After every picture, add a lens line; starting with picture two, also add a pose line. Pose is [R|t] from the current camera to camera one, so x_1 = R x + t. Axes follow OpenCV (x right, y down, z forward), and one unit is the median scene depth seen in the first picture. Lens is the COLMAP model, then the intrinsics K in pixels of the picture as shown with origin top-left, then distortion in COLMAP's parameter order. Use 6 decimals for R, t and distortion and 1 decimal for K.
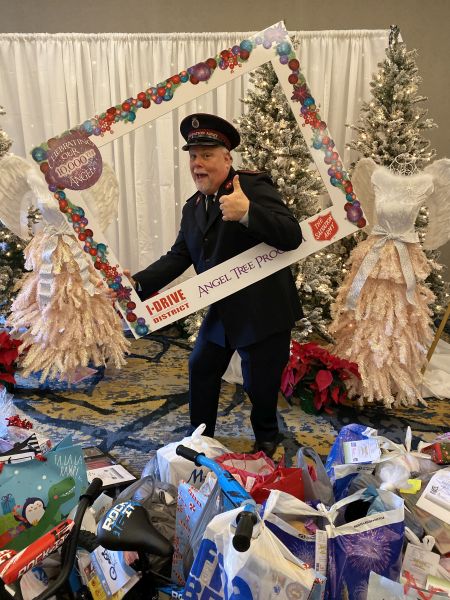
lens RADIAL K [[457.1, 0, 223.8], [0, 457.1, 296.4], [0, 0, 1]] dist [0.001292, -0.001362]
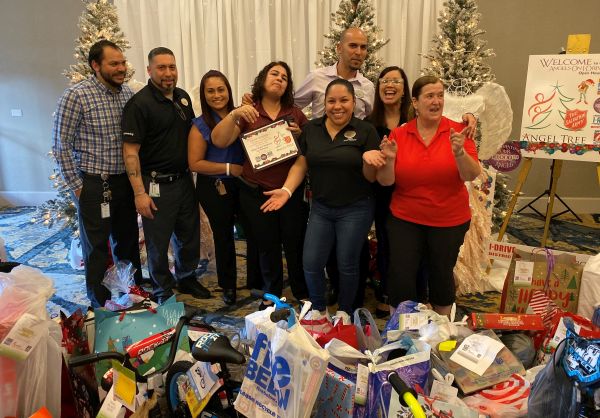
lens RADIAL K [[451.4, 0, 309.8], [0, 451.4, 187.9], [0, 0, 1]] dist [-0.004016, 0.000443]
pose [[0.998862, 0.005763, -0.047352, 0.083554], [-0.008772, 0.997939, -0.063569, 0.064612], [0.046888, 0.063912, 0.996853, -0.221998]]
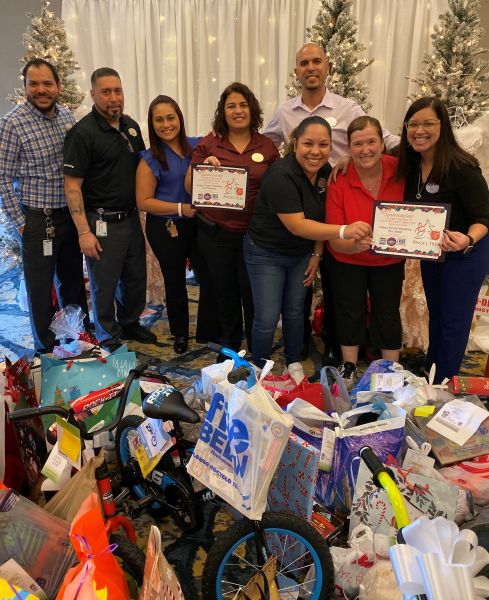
lens RADIAL K [[488.0, 0, 243.8], [0, 488.0, 272.0], [0, 0, 1]] dist [-0.002018, -0.001758]
pose [[0.993411, 0.038004, -0.108125, 0.080157], [-0.035394, 0.999036, 0.025953, 0.058820], [0.109007, -0.021955, 0.993798, -0.183082]]
